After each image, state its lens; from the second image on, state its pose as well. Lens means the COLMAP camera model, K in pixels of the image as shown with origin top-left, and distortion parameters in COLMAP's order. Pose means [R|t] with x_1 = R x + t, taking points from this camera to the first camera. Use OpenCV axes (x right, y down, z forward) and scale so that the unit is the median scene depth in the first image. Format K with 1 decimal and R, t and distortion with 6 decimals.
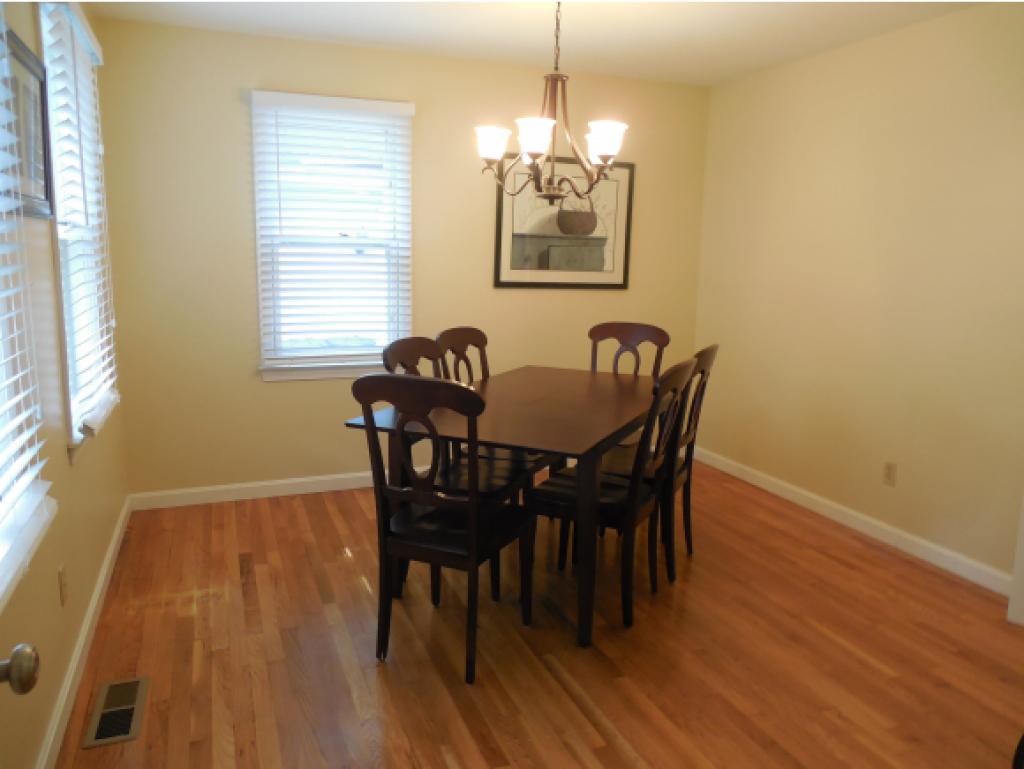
lens RADIAL K [[781.4, 0, 512.0], [0, 781.4, 384.5], [0, 0, 1]] dist [0.025590, -0.007853]
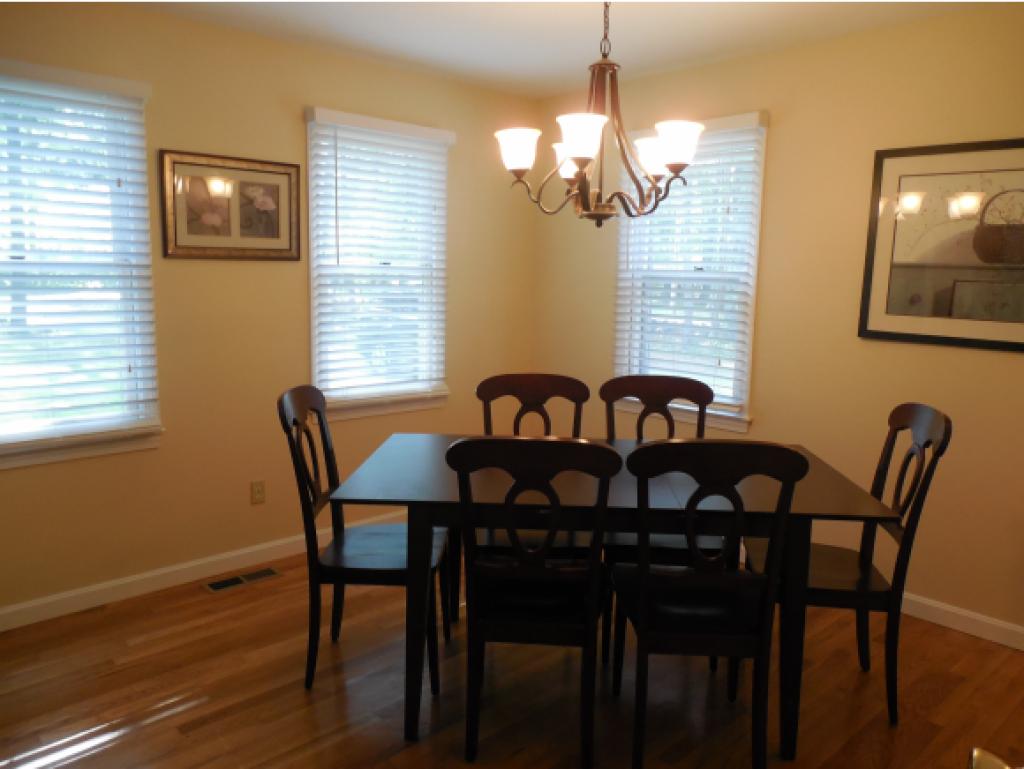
lens RADIAL K [[781.4, 0, 512.0], [0, 781.4, 384.5], [0, 0, 1]] dist [0.025590, -0.007853]
pose [[0.365788, 0.127147, -0.921972, 0.767471], [-0.172596, 0.982708, 0.067046, -0.108281], [0.914554, 0.134604, 0.381408, 0.630268]]
